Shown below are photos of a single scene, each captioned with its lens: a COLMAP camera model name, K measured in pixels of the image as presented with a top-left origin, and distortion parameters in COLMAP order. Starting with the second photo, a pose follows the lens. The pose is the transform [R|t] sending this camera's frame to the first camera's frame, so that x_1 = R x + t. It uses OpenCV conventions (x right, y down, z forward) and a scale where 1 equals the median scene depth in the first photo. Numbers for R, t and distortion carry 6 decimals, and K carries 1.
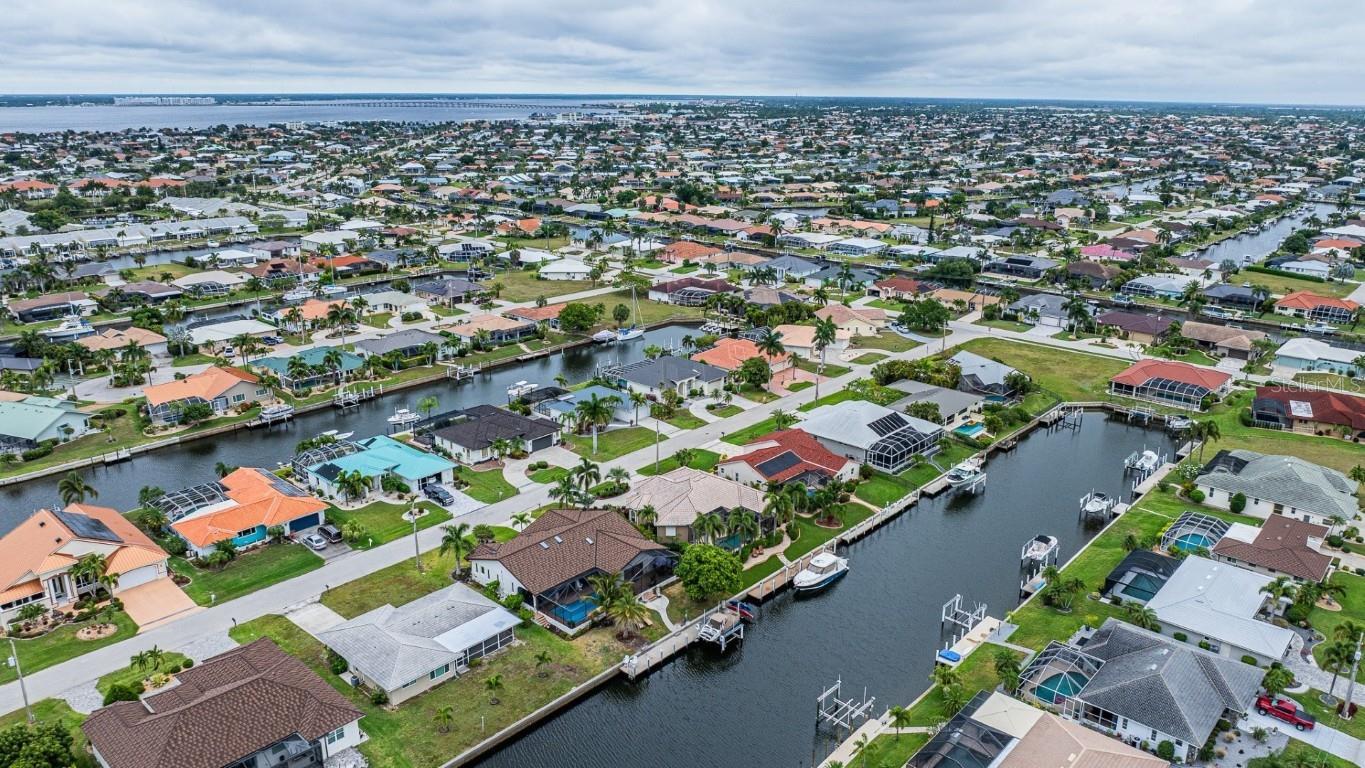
lens RADIAL K [[963.5, 0, 689.1], [0, 963.5, 361.5], [0, 0, 1]] dist [-0.035104, -0.007544]
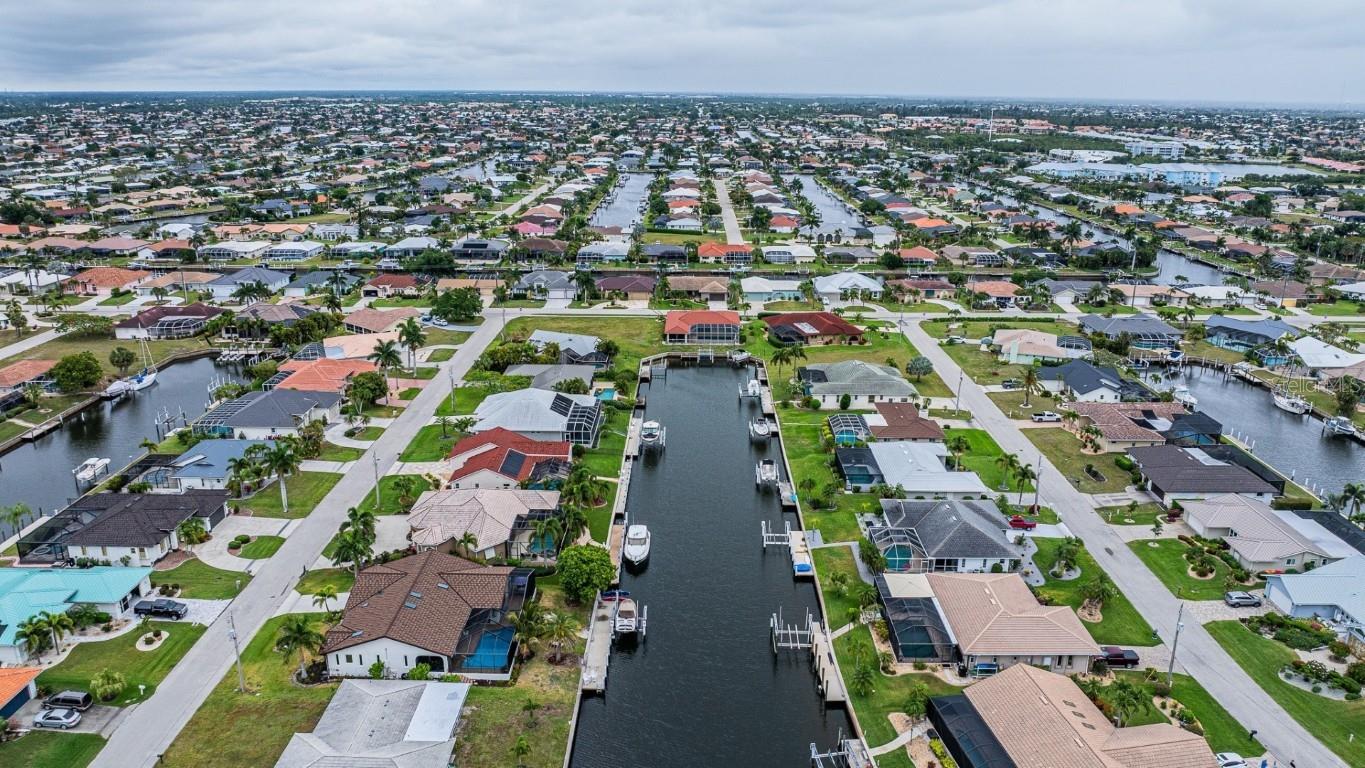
lens RADIAL K [[963.5, 0, 689.1], [0, 963.5, 361.5], [0, 0, 1]] dist [-0.035104, -0.007544]
pose [[0.746996, -0.183492, 0.639006, -0.322266], [0.177629, 0.981301, 0.074135, -0.031040], [-0.640660, 0.058127, 0.765621, 0.106250]]
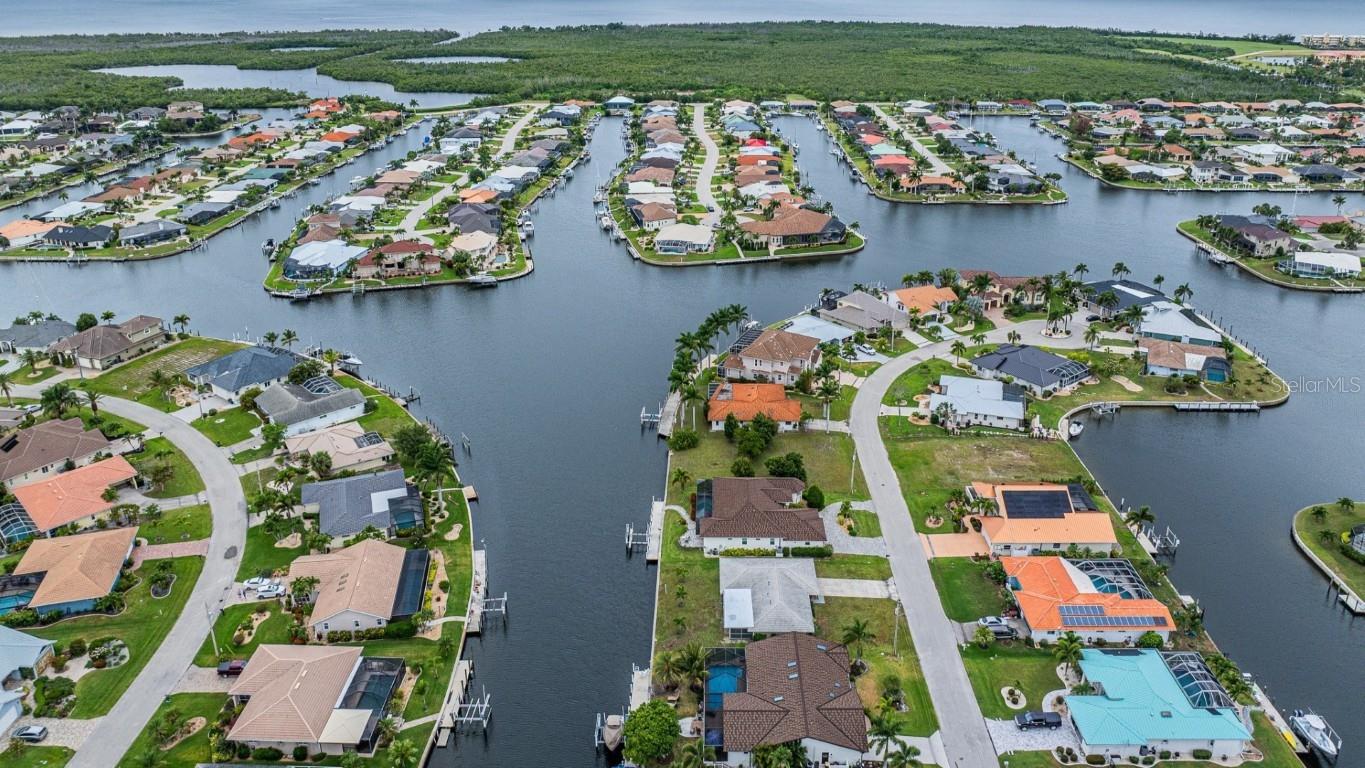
lens RADIAL K [[963.1, 0, 688.9], [0, 963.1, 279.4], [0, 0, 1]] dist [-0.039408, -0.001399]
pose [[-0.757026, 0.197936, -0.622682, 0.343042], [-0.179055, 0.853680, 0.489050, -0.449571], [0.628372, 0.481718, -0.610816, 0.923418]]
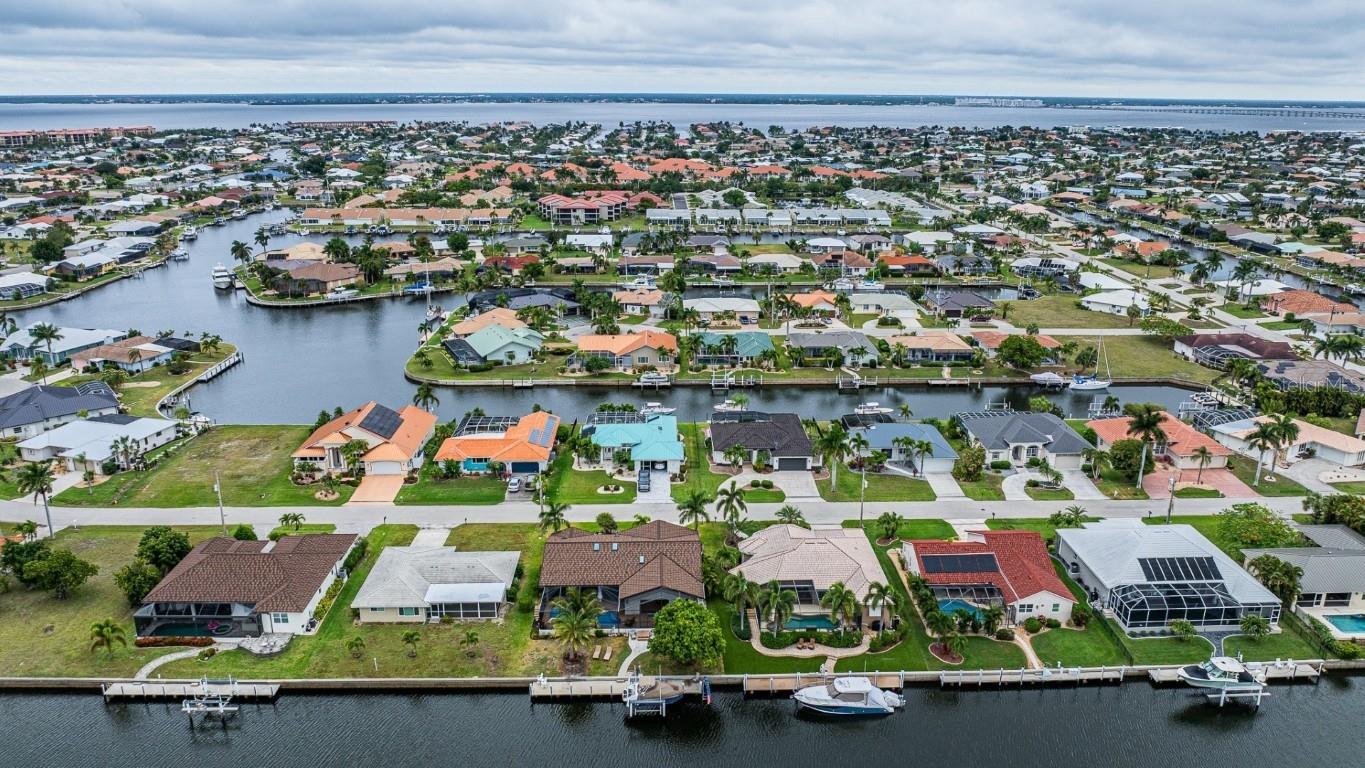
lens RADIAL K [[963.5, 0, 689.1], [0, 963.5, 361.5], [0, 0, 1]] dist [-0.035104, -0.007544]
pose [[0.691486, 0.191043, -0.696670, 0.385184], [-0.193990, 0.978081, 0.075666, -0.060416], [0.695855, 0.082825, 0.713390, 0.231071]]
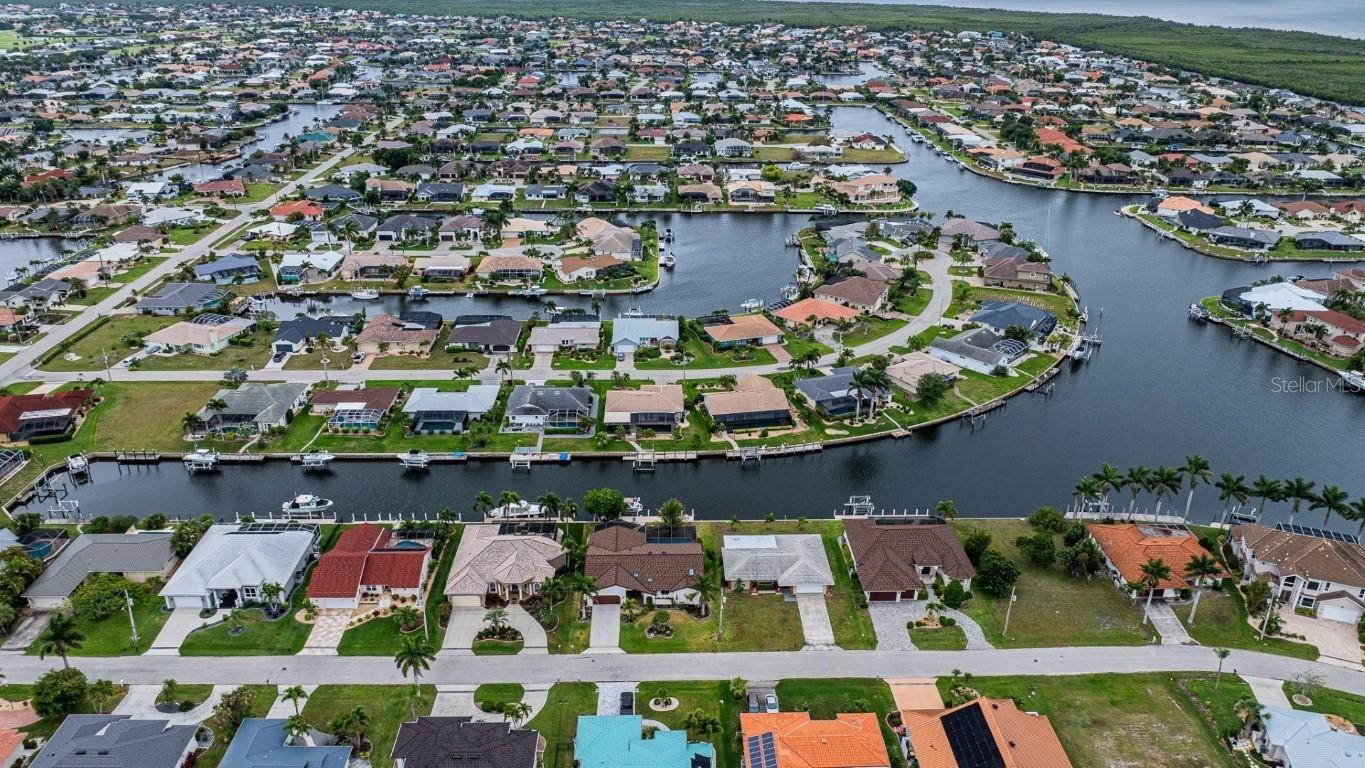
lens RADIAL K [[963.5, 0, 689.1], [0, 963.5, 361.5], [0, 0, 1]] dist [-0.035104, -0.007544]
pose [[-0.690566, -0.291010, 0.662142, -0.663685], [0.179519, 0.817873, 0.546678, -0.505644], [-0.700637, 0.496384, -0.512553, 1.030966]]
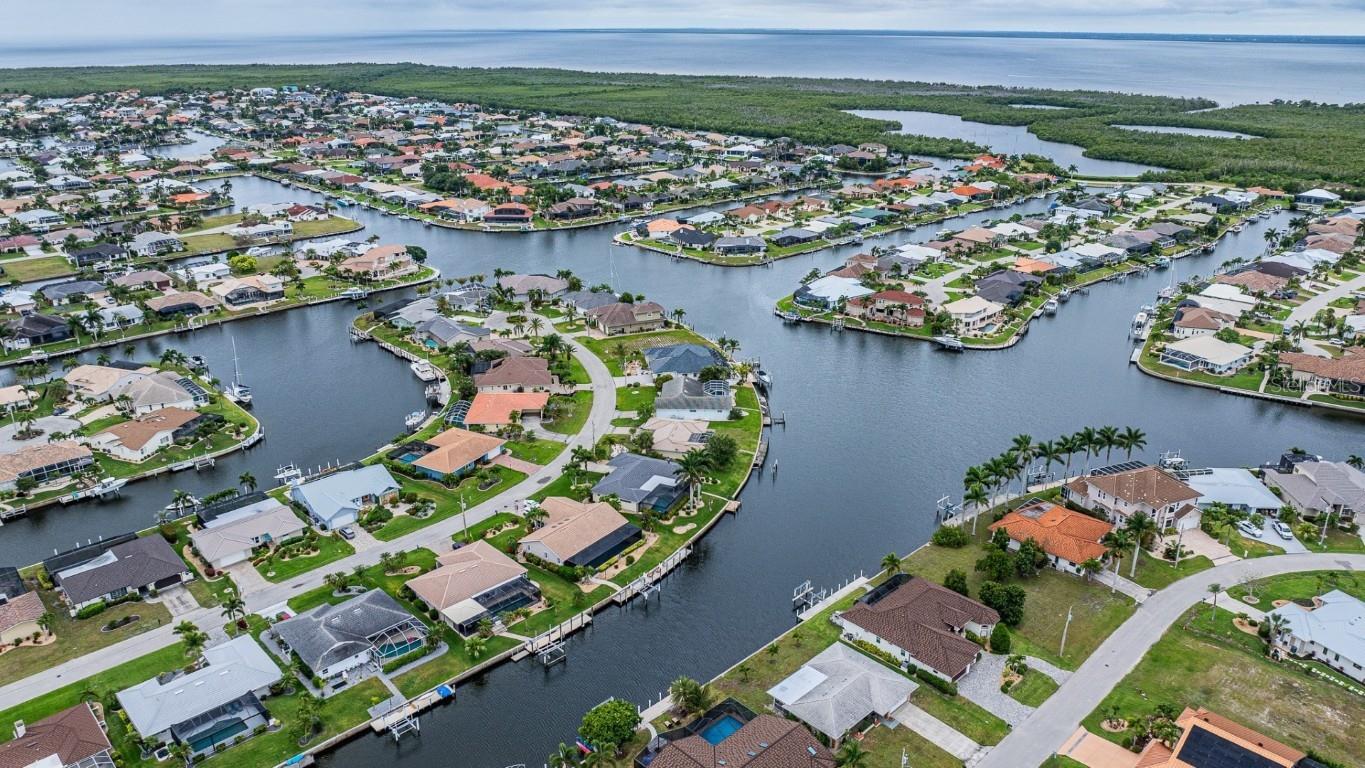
lens RADIAL K [[963.5, 0, 689.1], [0, 963.5, 361.5], [0, 0, 1]] dist [-0.035104, -0.007544]
pose [[-0.997632, -0.032561, 0.060578, -0.080684], [0.008137, 0.818749, 0.574094, -0.501026], [-0.068291, 0.573228, -0.816545, 1.088395]]
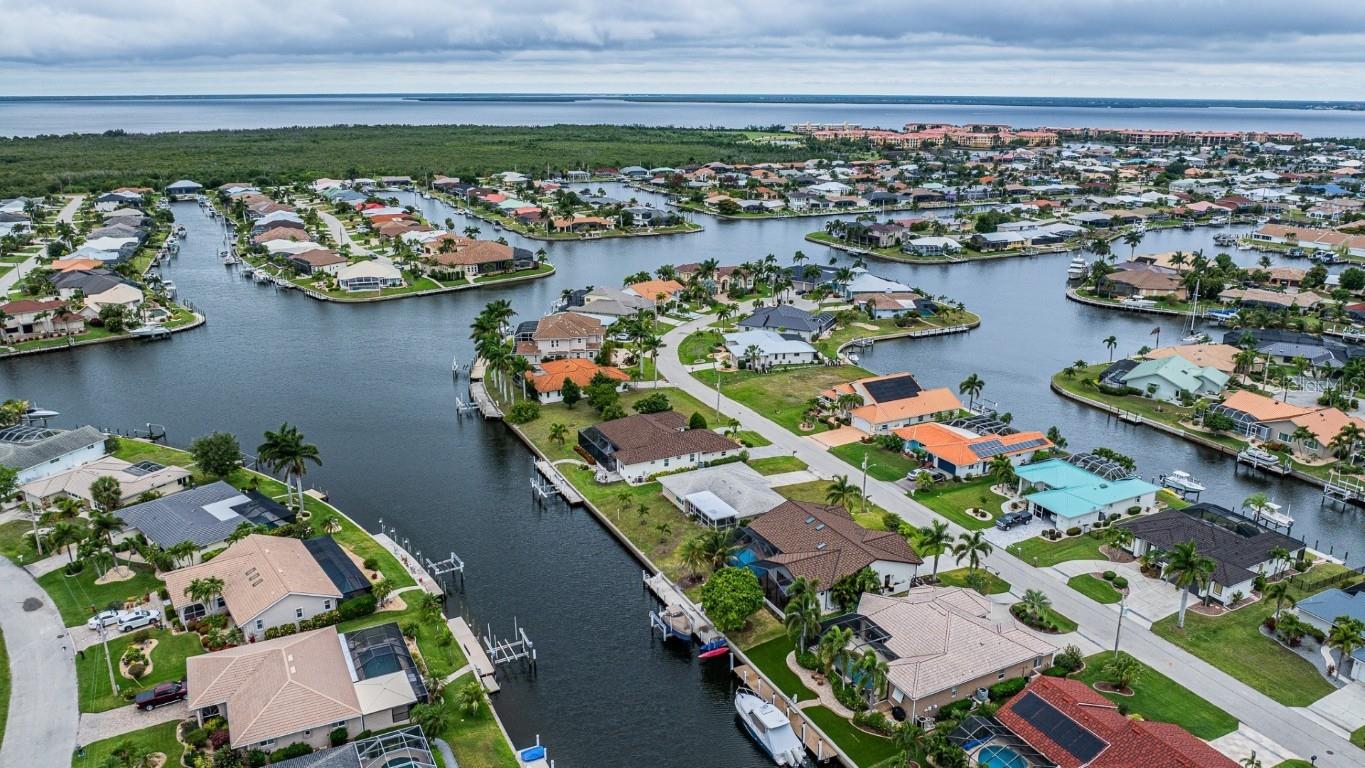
lens RADIAL K [[963.5, 0, 689.1], [0, 963.5, 361.5], [0, 0, 1]] dist [-0.035104, -0.007544]
pose [[-0.355352, 0.244119, -0.902292, 0.542981], [-0.259433, 0.901612, 0.346108, -0.199548], [0.898009, 0.357074, -0.257057, 0.734870]]
